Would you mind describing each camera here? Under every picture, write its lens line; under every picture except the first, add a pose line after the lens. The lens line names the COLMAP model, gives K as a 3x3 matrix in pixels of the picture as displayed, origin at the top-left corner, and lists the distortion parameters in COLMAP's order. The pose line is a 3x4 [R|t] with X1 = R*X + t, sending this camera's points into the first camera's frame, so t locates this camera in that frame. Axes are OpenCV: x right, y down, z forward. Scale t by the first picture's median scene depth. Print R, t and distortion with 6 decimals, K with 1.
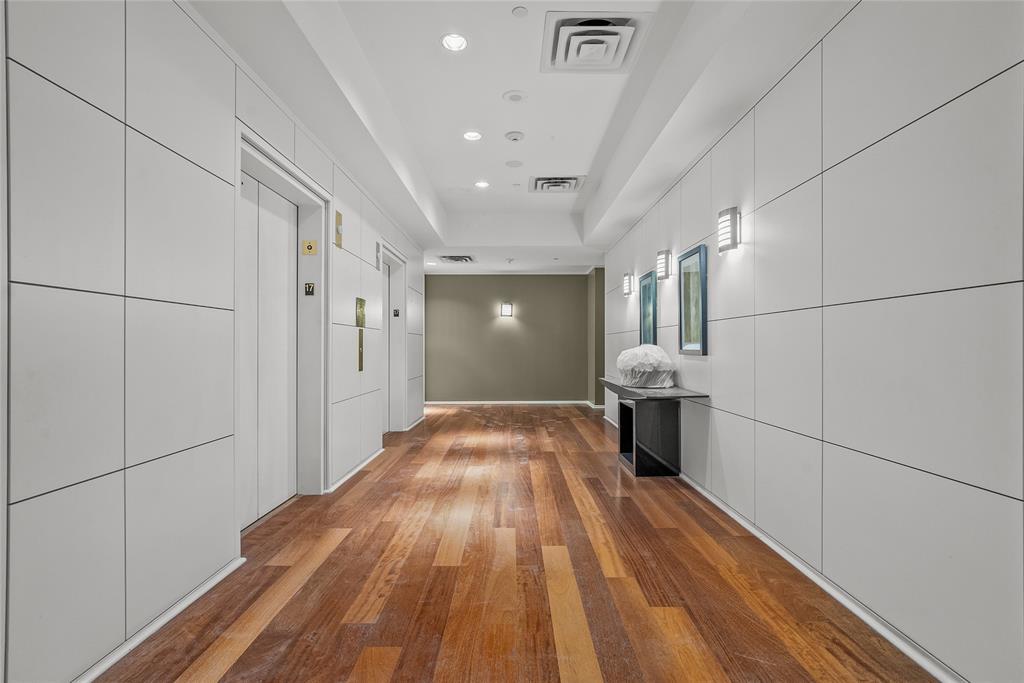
lens RADIAL K [[484.7, 0, 511.5], [0, 484.7, 347.8], [0, 0, 1]] dist [-0.001602, 0.001015]
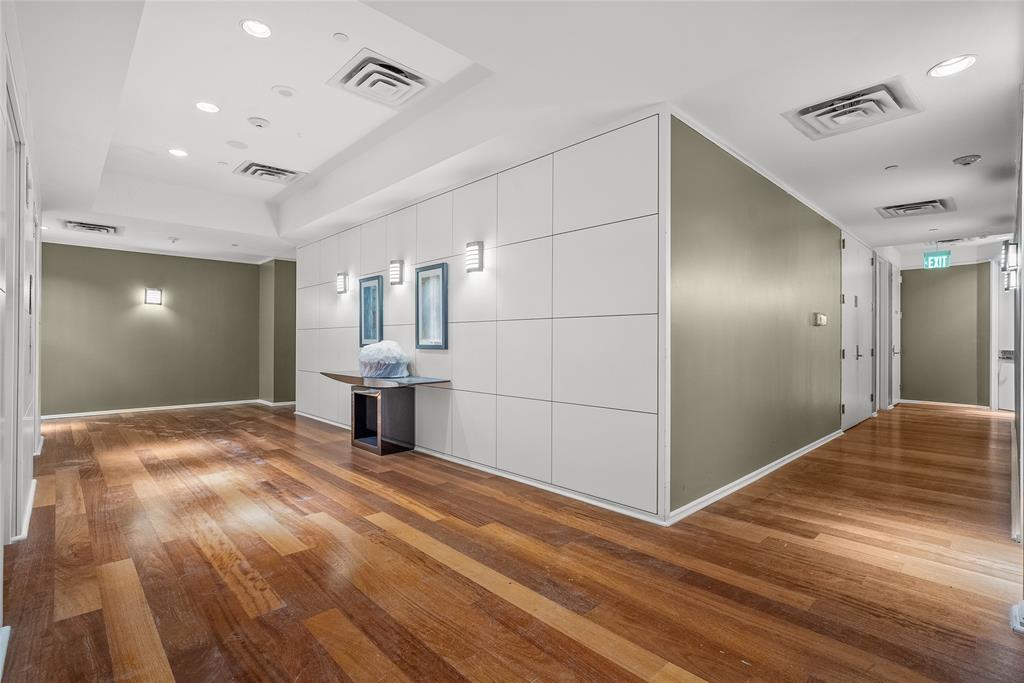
lens RADIAL K [[484.7, 0, 511.5], [0, 484.7, 347.8], [0, 0, 1]] dist [-0.001602, 0.001015]
pose [[0.728541, -0.005570, 0.684979, -0.362942], [-0.001922, 0.999946, 0.010176, -0.002173], [-0.684999, -0.008731, 0.728491, -0.054094]]
